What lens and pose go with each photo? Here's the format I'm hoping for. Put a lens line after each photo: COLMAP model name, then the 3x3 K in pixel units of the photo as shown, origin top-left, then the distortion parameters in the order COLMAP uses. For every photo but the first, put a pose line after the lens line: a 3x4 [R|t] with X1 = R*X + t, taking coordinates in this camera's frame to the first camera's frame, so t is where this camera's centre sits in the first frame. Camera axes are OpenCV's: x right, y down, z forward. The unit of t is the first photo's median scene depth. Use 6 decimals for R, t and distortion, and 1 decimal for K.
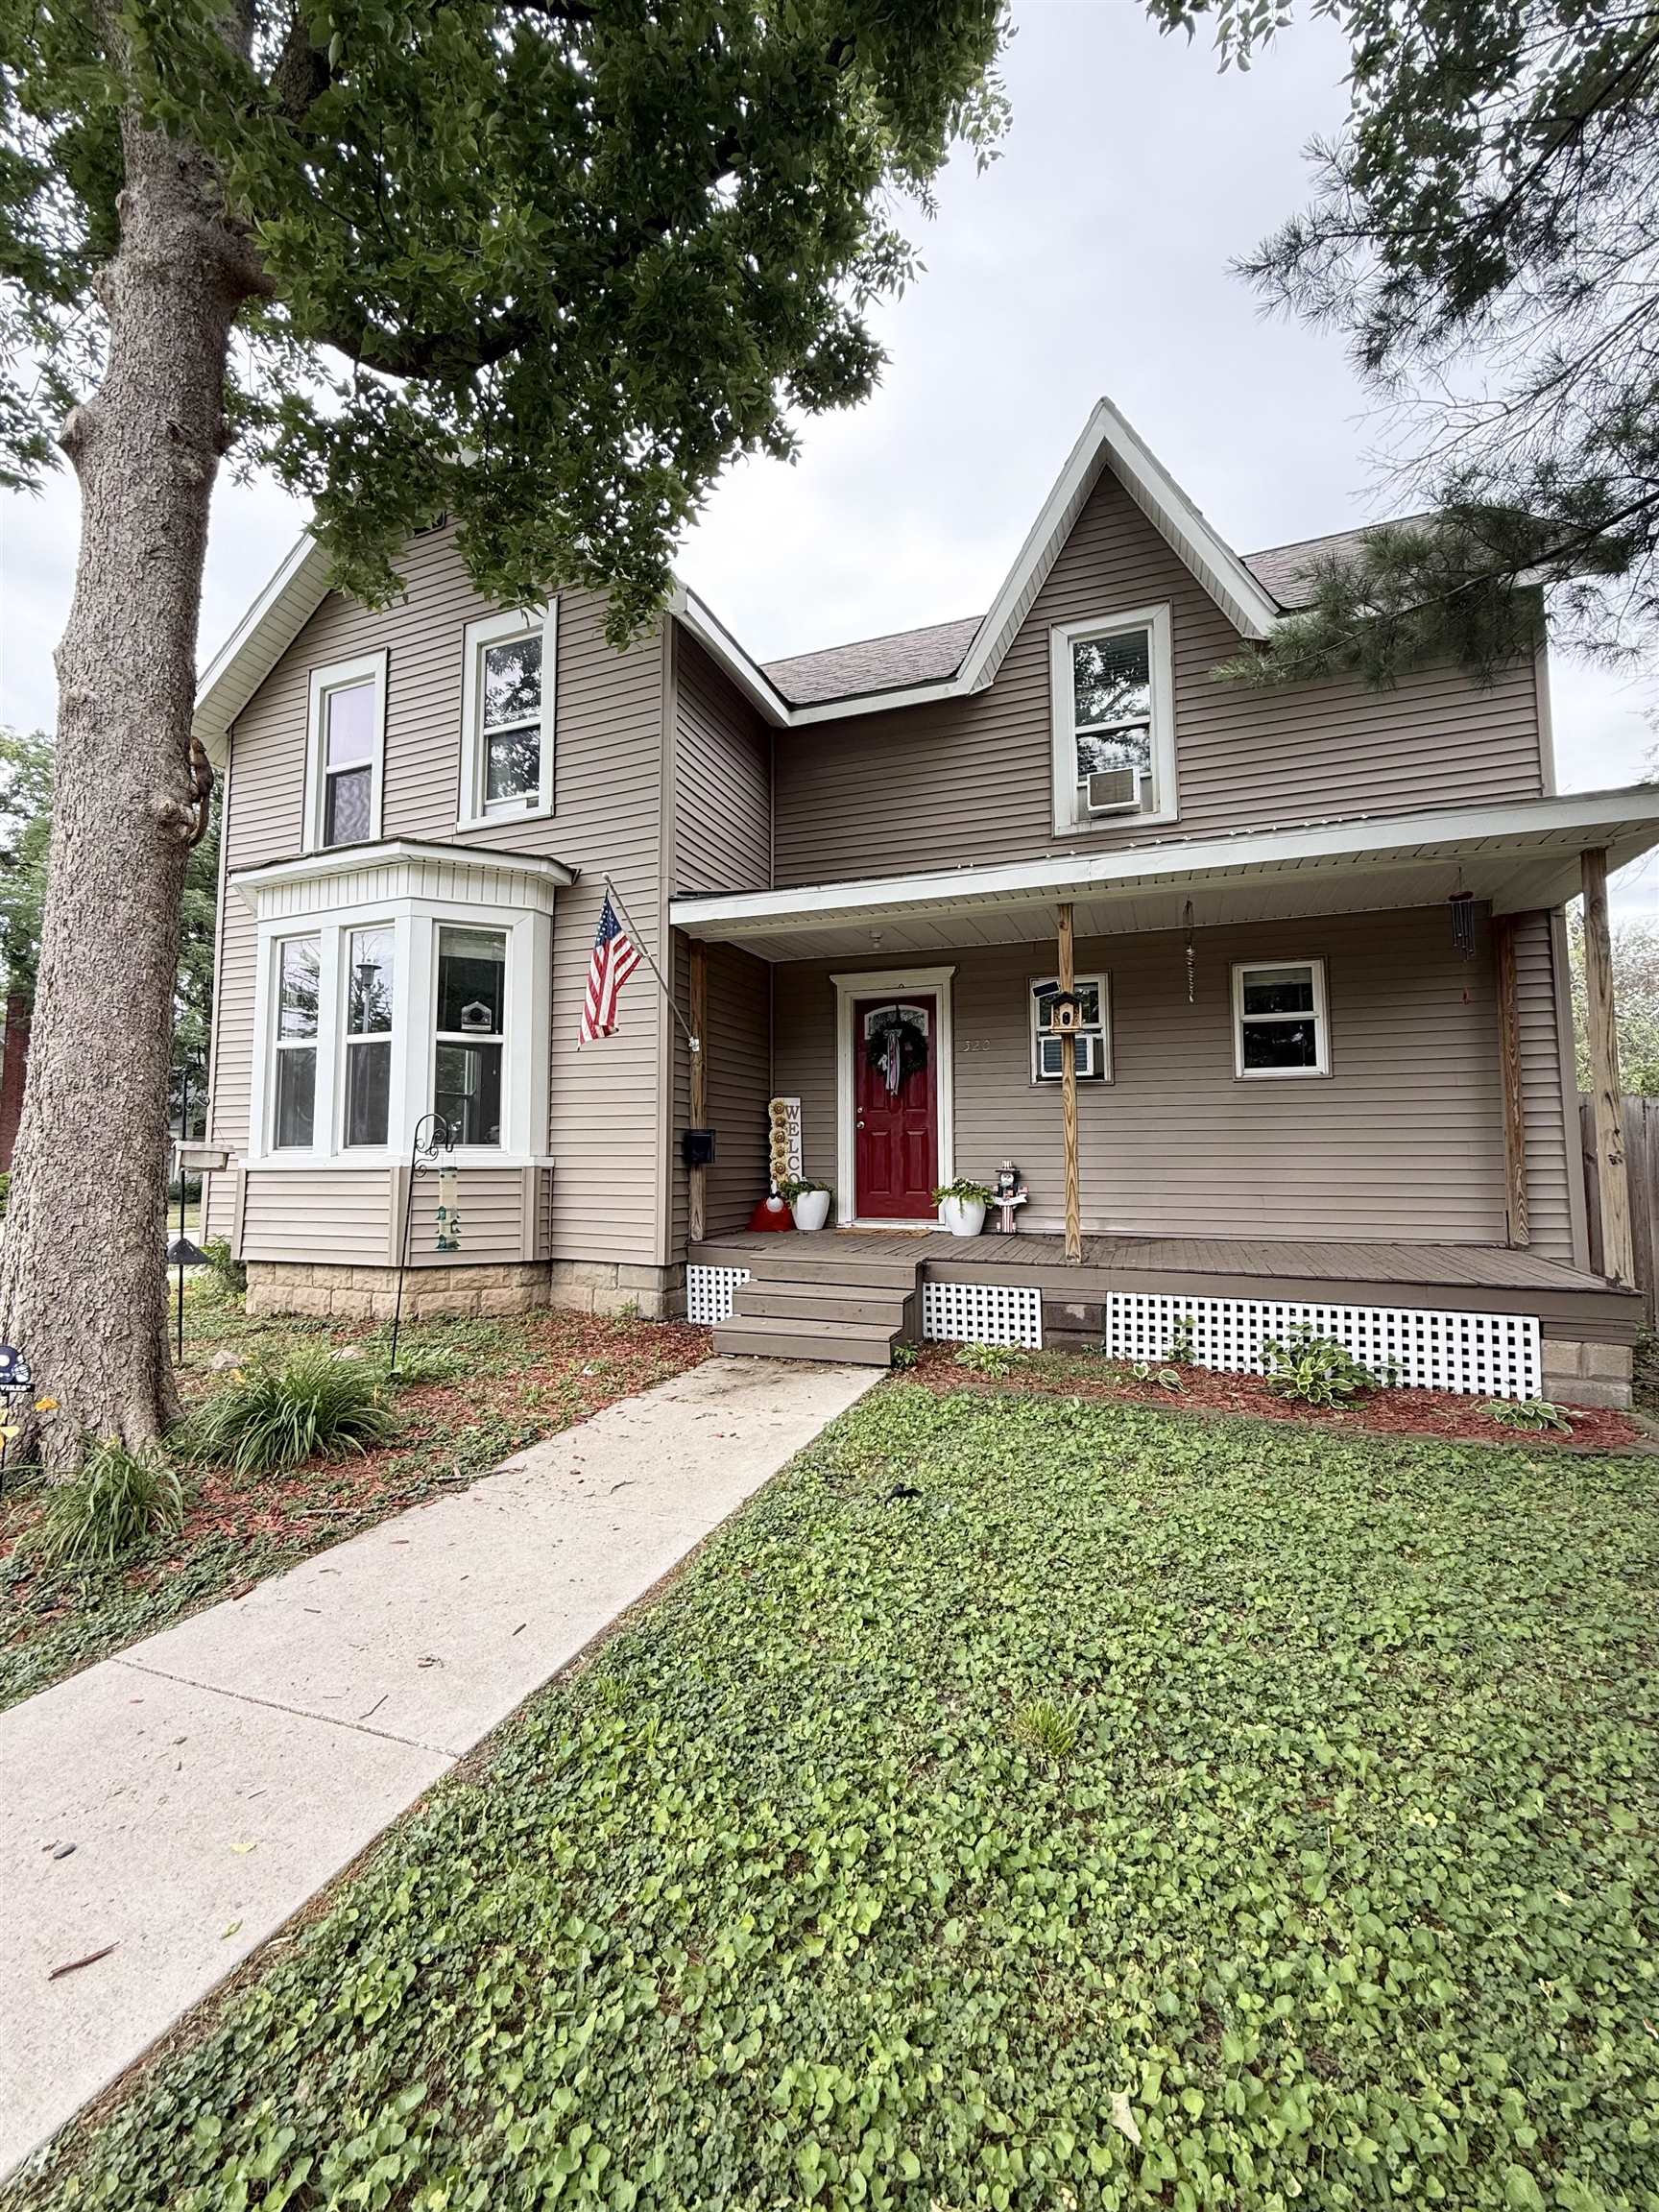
lens RADIAL K [[879.5, 0, 824.9], [0, 879.5, 1098.0], [0, 0, 1]] dist [0.001919, 0.000455]
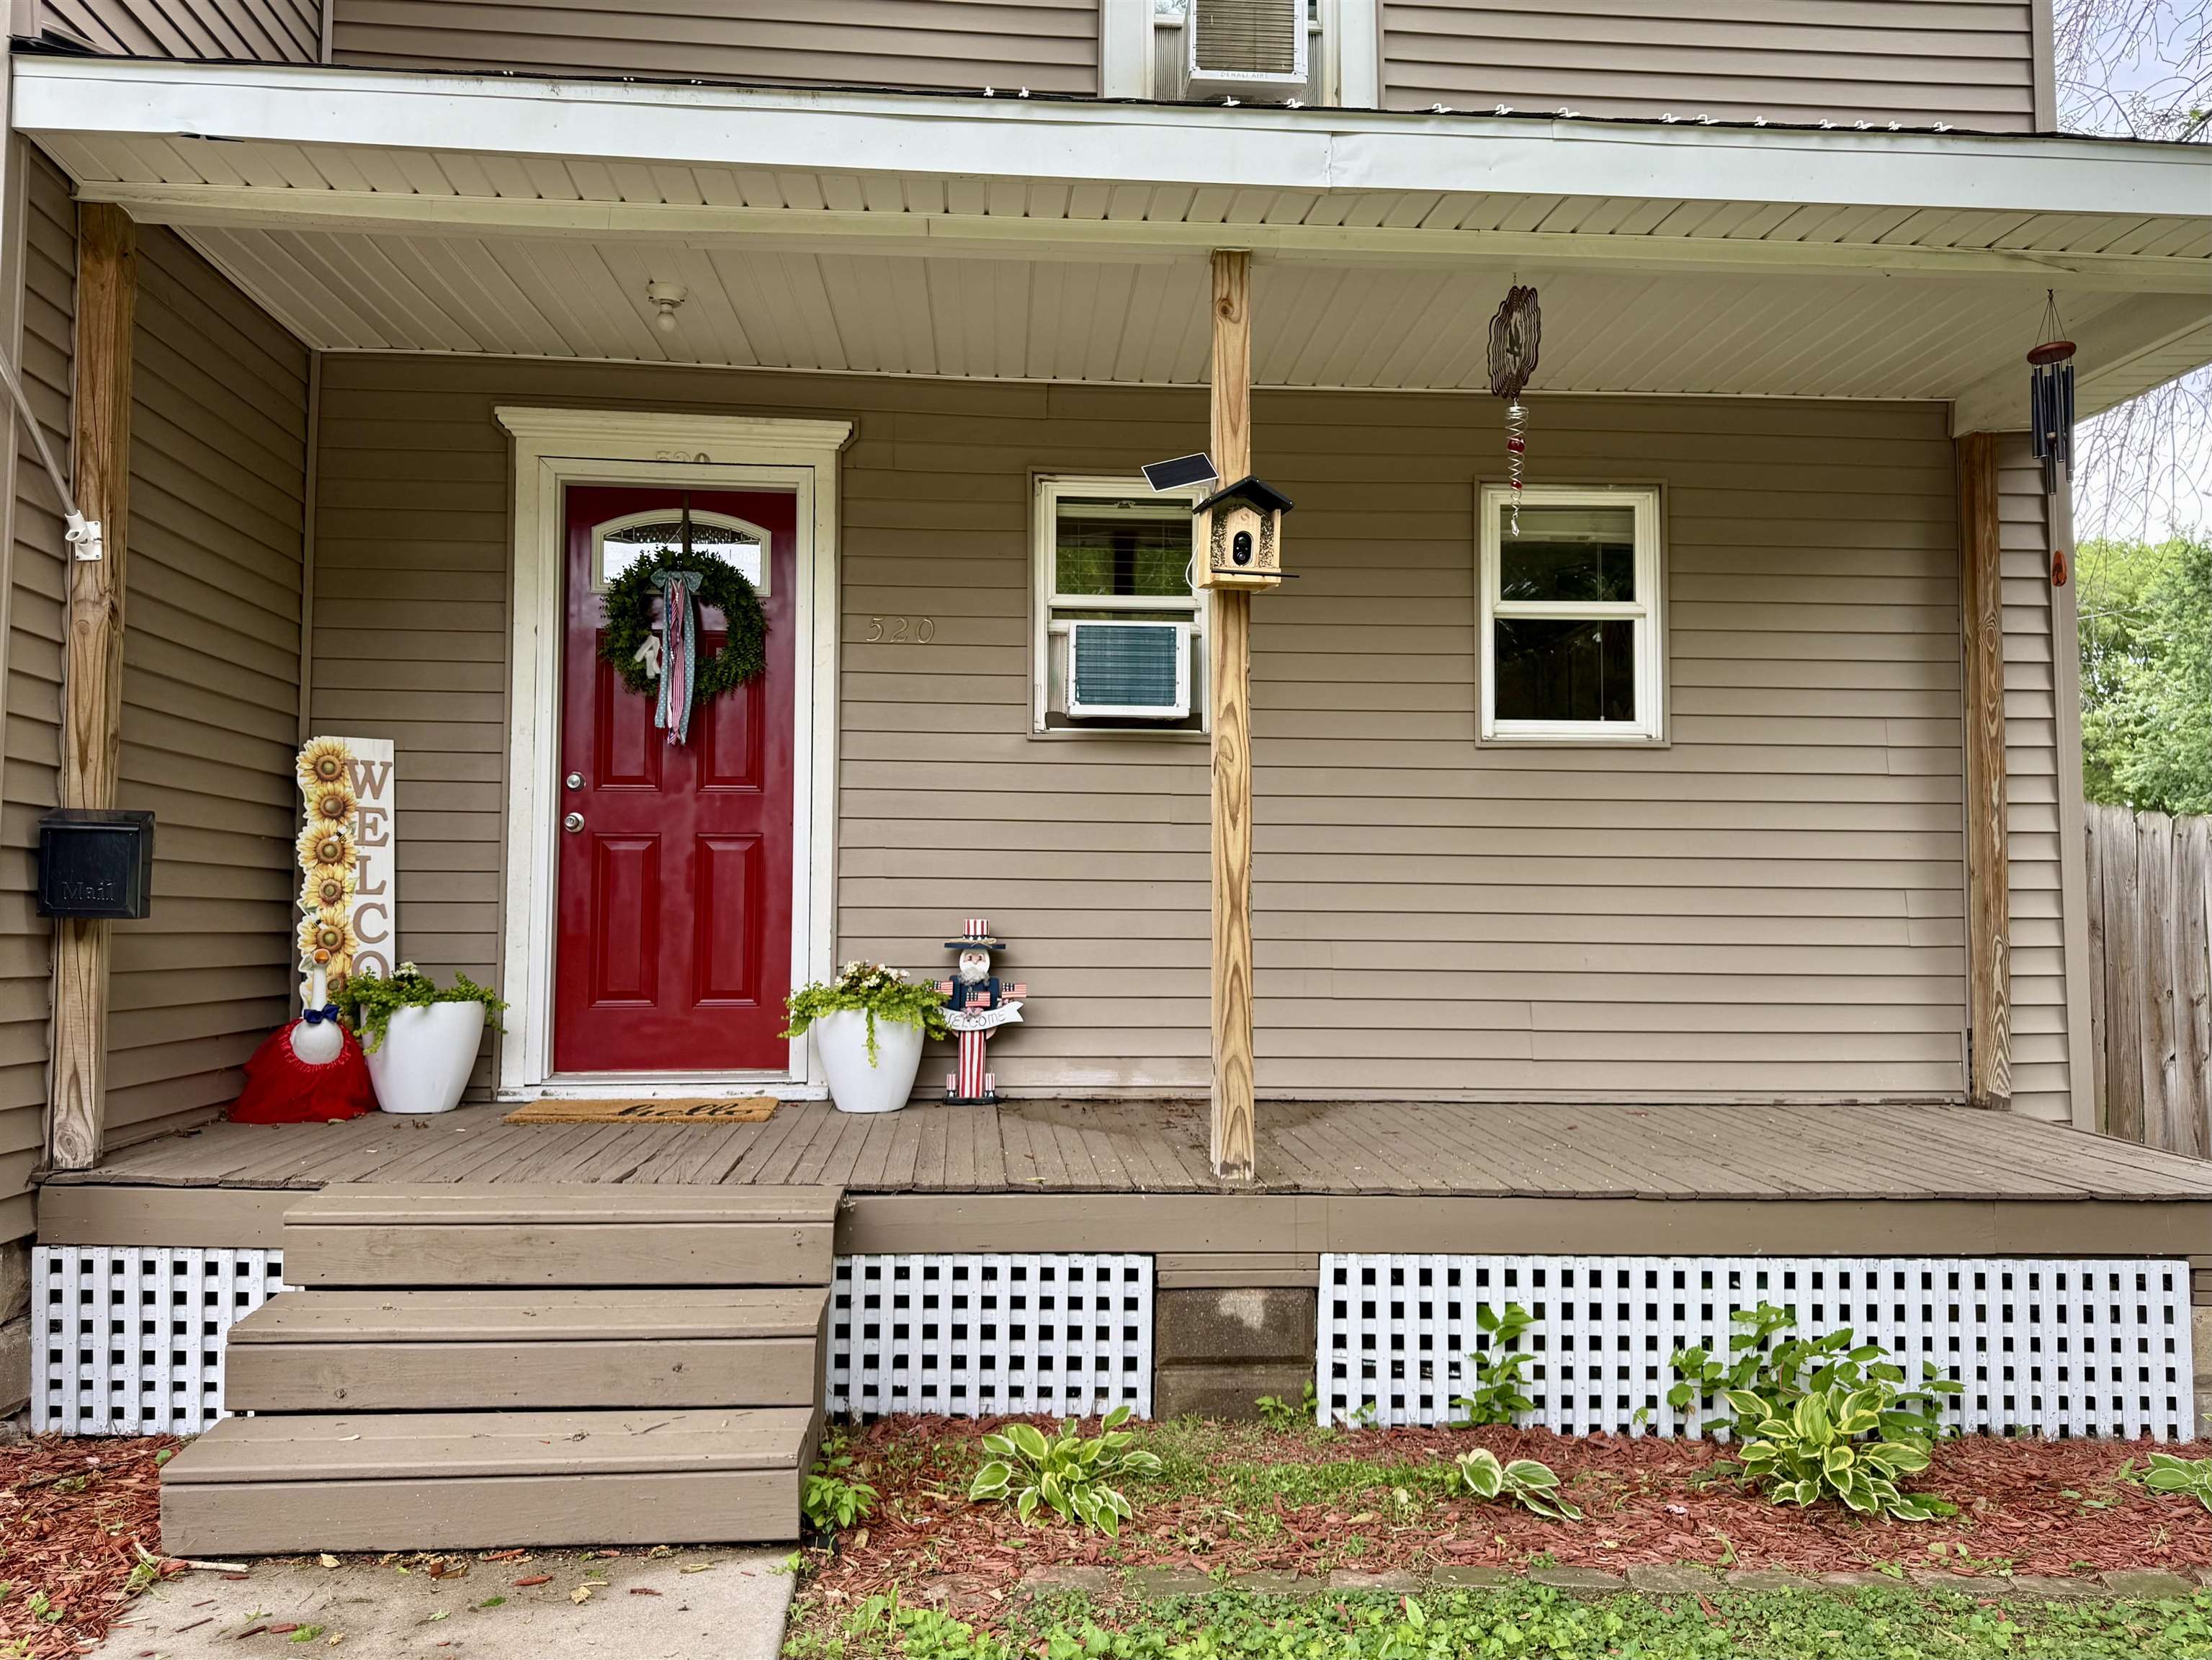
lens RADIAL K [[1726.5, 0, 1095.9], [0, 1726.5, 822.7], [0, 0, 1]] dist [0.061587, -0.072621]
pose [[0.905683, 0.033309, 0.422644, -0.097287], [-0.037581, 0.999292, 0.001776, 0.030532], [-0.422286, -0.017492, 0.906294, 0.337418]]
